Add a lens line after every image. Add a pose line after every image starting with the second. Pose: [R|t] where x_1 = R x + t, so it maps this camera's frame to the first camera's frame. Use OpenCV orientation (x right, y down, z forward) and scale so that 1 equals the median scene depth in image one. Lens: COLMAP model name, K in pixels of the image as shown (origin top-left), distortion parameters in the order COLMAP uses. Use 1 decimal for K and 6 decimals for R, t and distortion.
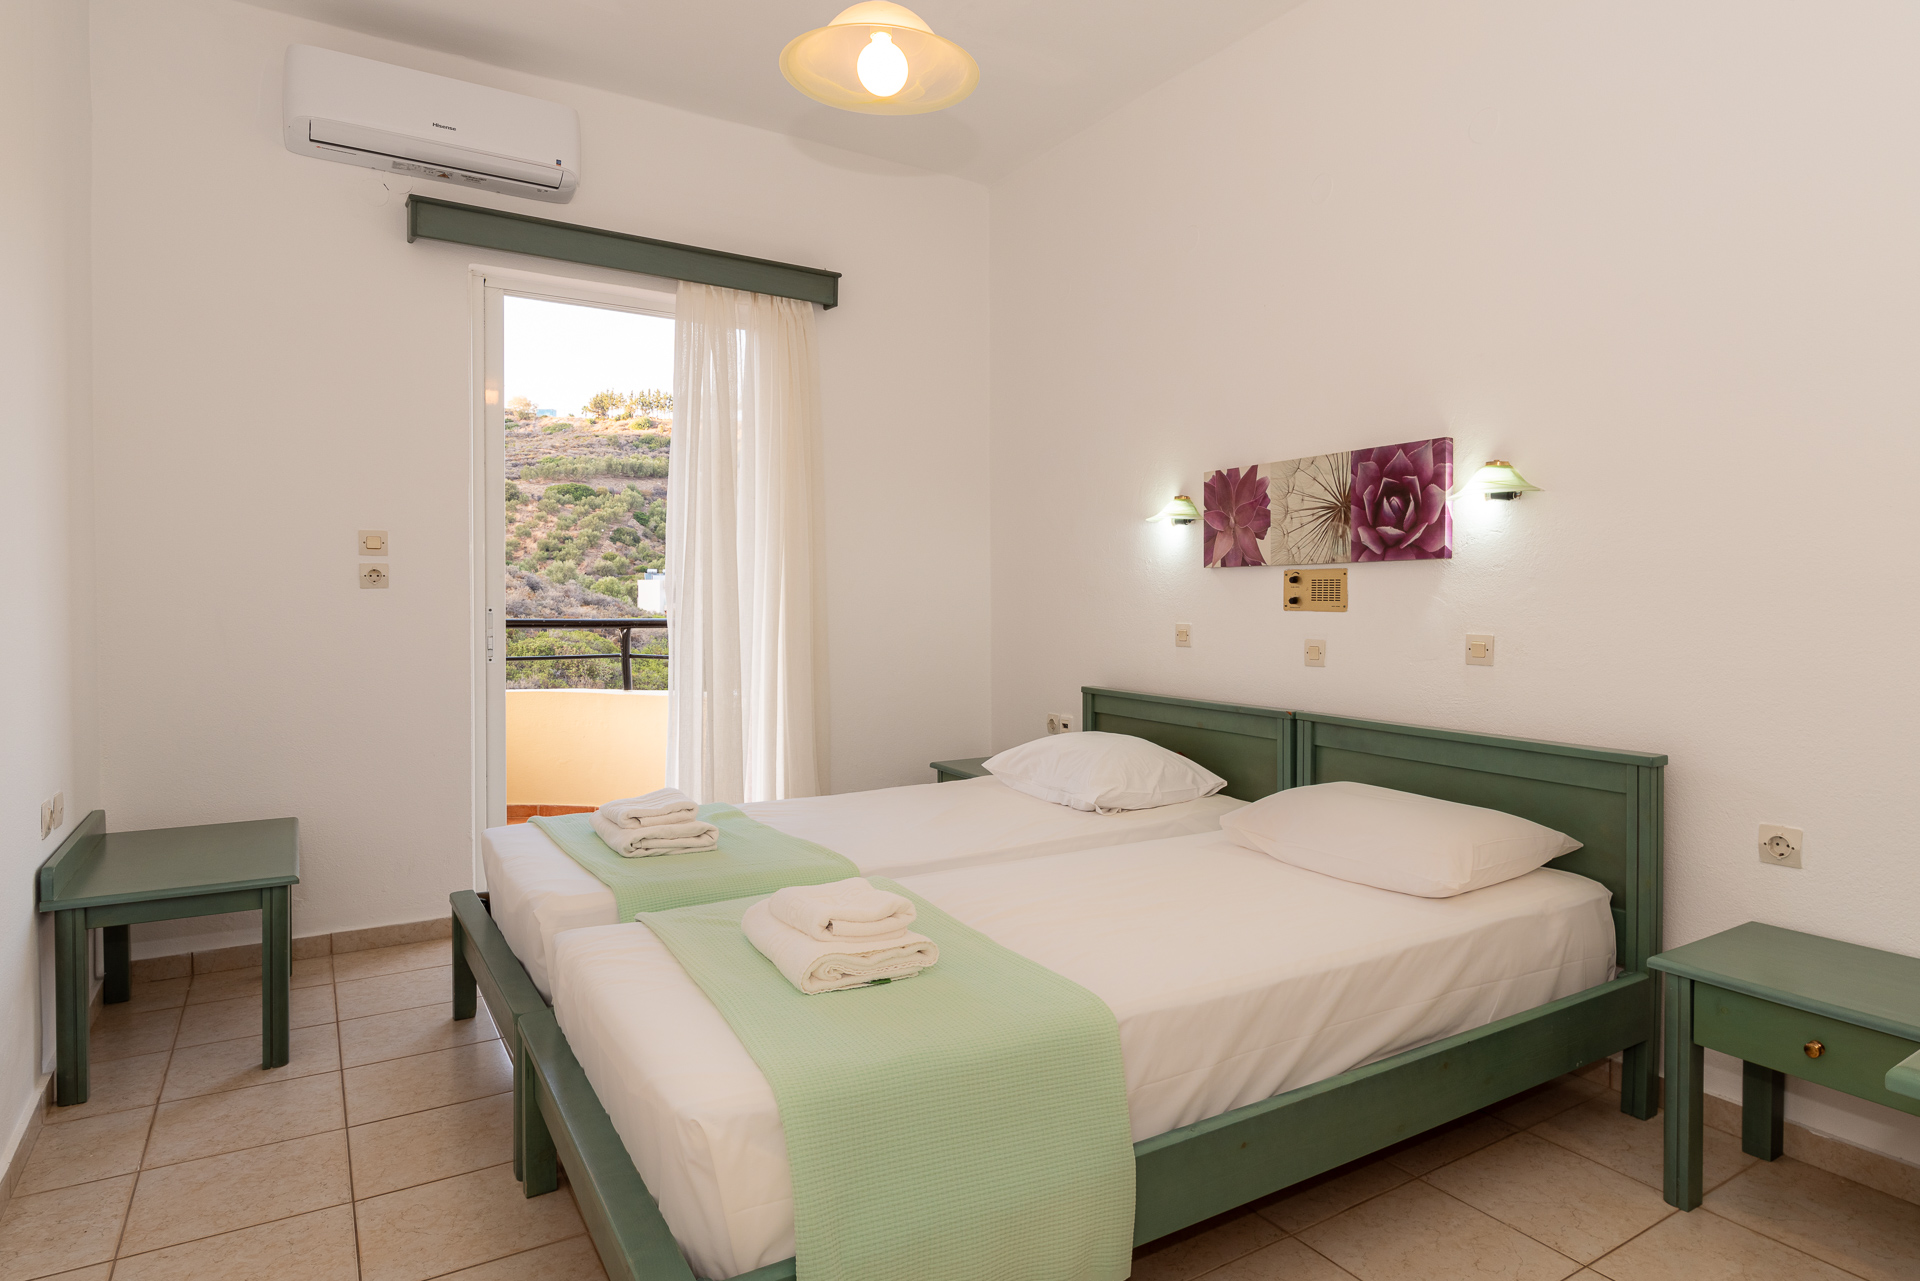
lens RADIAL K [[1080.0, 0, 964.0], [0, 1080.0, 625.7], [0, 0, 1]] dist [-0.001901, -0.000779]
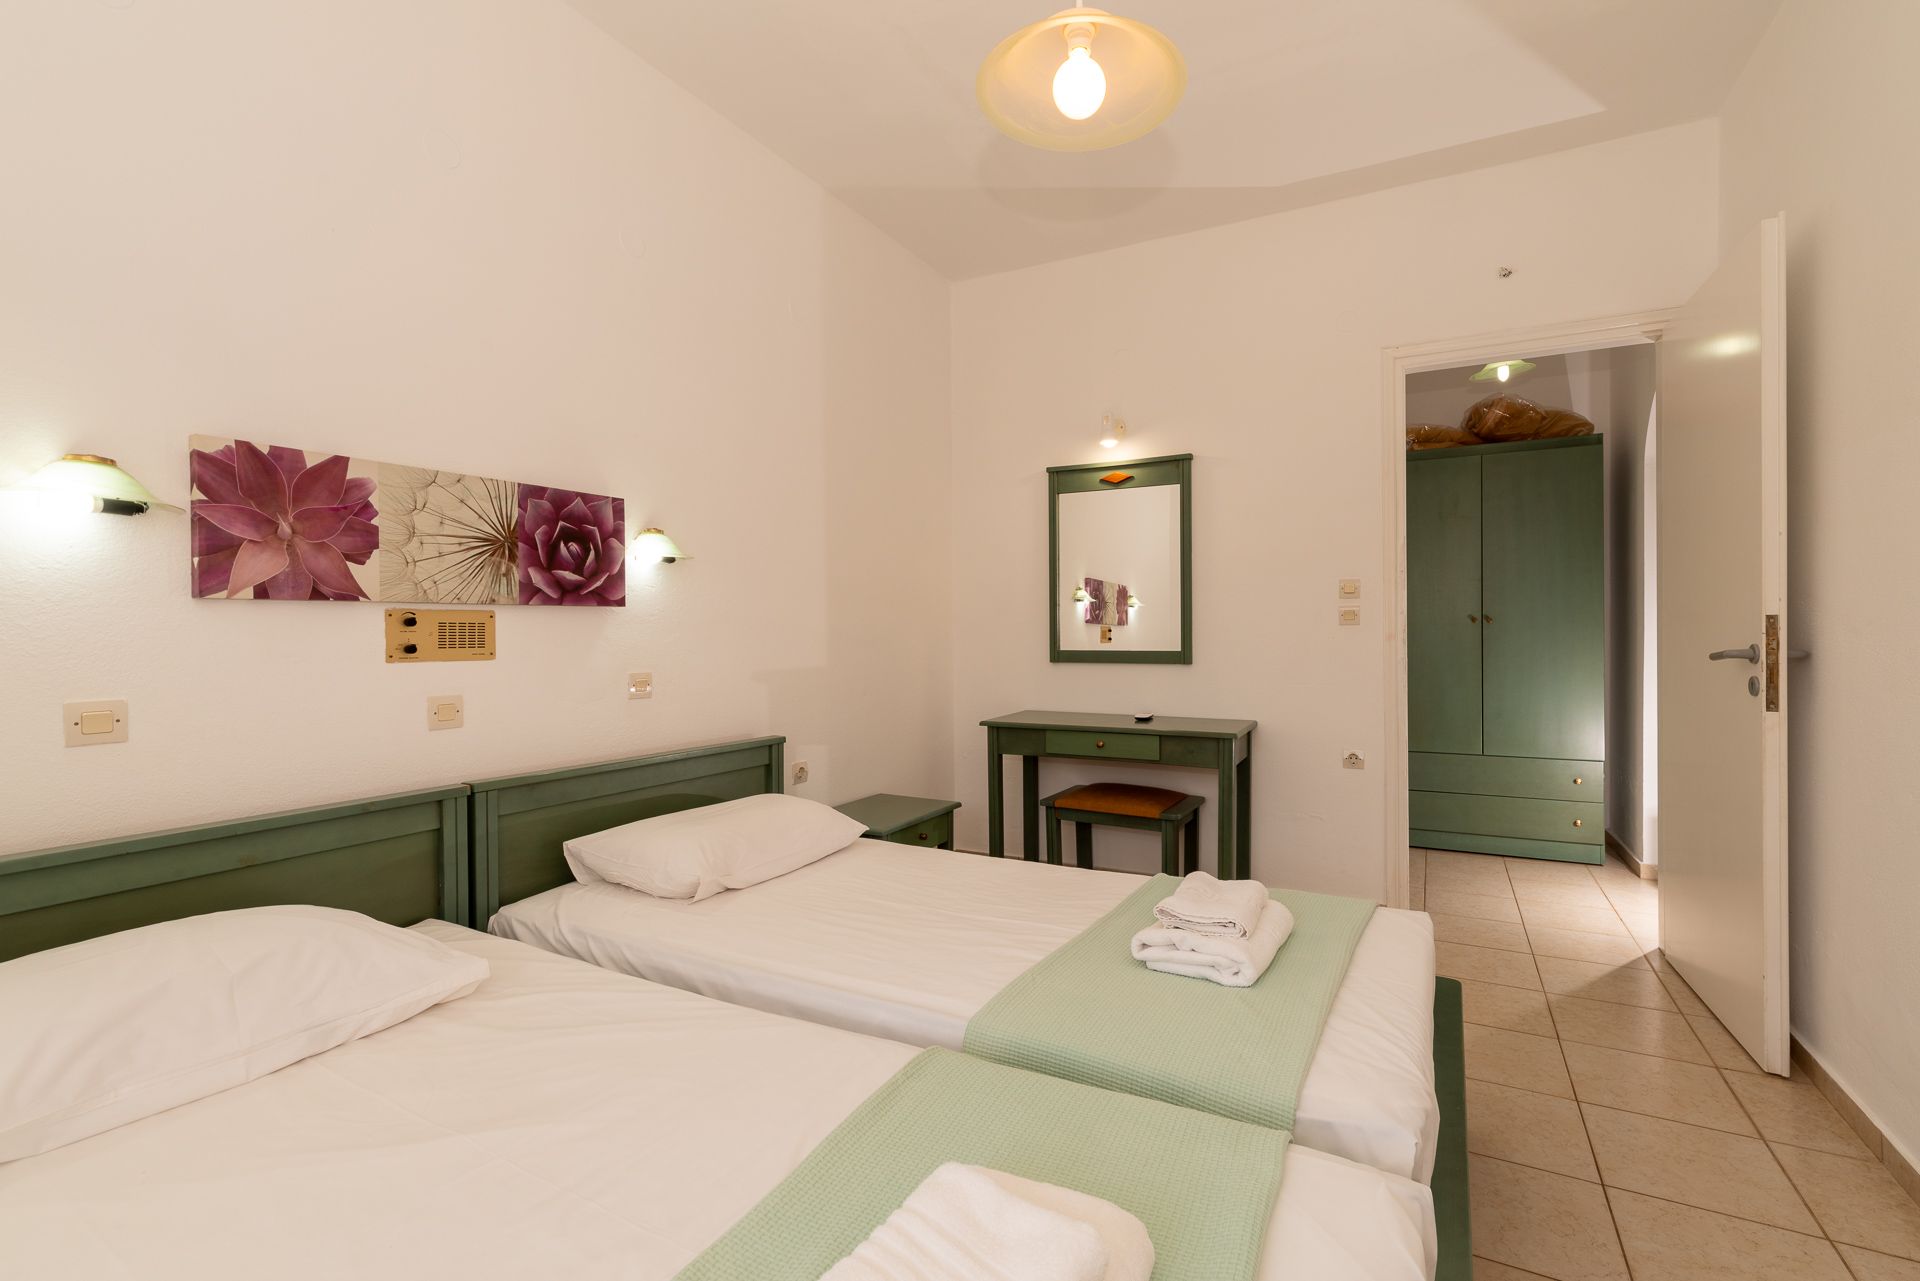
lens RADIAL K [[844.1, 0, 962.8], [0, 844.1, 631.6], [0, 0, 1]] dist [0.000638, -0.000064]
pose [[-0.502736, -0.008124, 0.864402, -0.442619], [0.019951, 0.999580, 0.020998, -0.042980], [-0.864209, 0.027802, -0.502363, 1.023816]]
